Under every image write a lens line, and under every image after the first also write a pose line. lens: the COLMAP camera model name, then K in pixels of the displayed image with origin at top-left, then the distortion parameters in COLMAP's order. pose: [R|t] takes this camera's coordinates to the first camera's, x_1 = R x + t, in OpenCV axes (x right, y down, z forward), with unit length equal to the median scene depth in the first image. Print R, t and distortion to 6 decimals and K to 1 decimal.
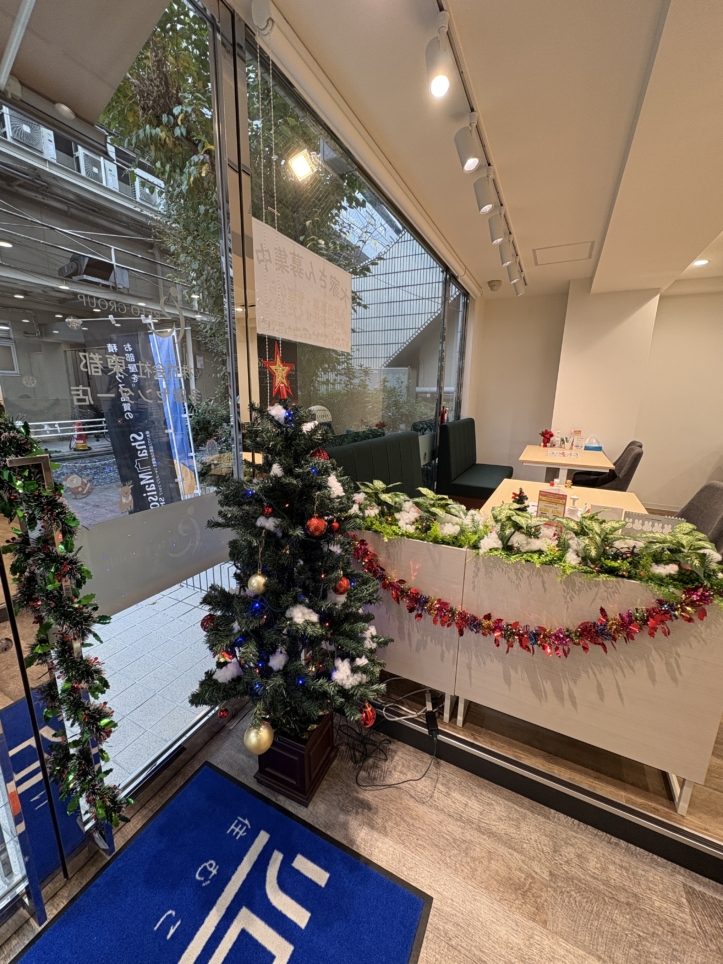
lens RADIAL K [[382.1, 0, 360.0], [0, 382.1, 479.4], [0, 0, 1]] dist [-0.000438, 0.000030]
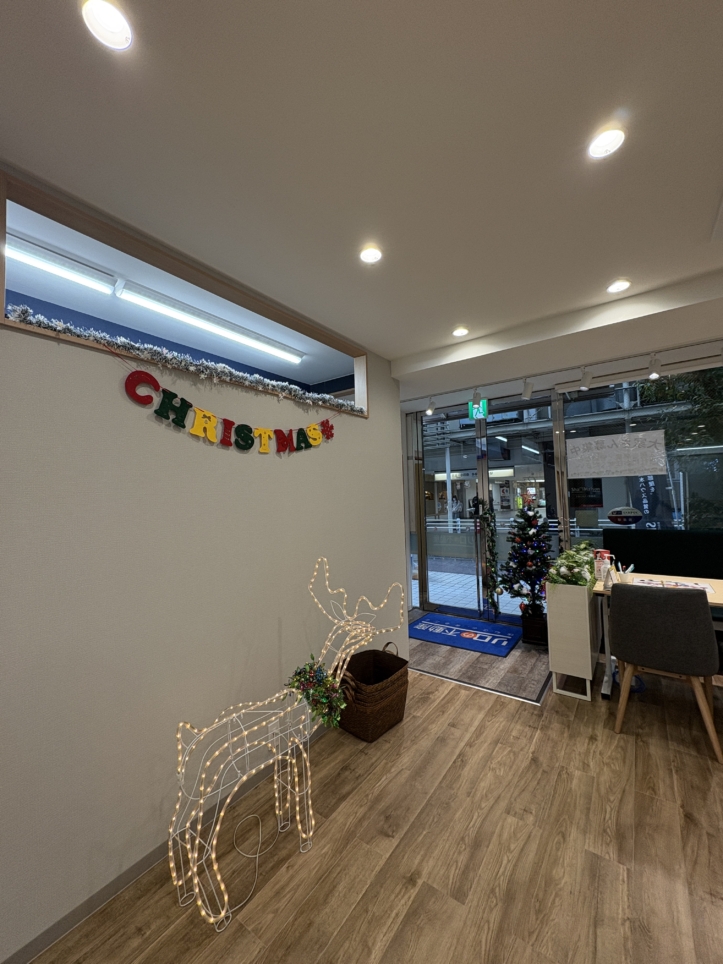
lens RADIAL K [[382.1, 0, 361.1], [0, 382.1, 483.5], [0, 0, 1]] dist [-0.000438, 0.000030]
pose [[-0.146075, -0.050664, -0.987975, 3.359174], [-0.191117, 0.981319, -0.022066, -0.032680], [0.970637, 0.185596, -0.153029, 0.035355]]
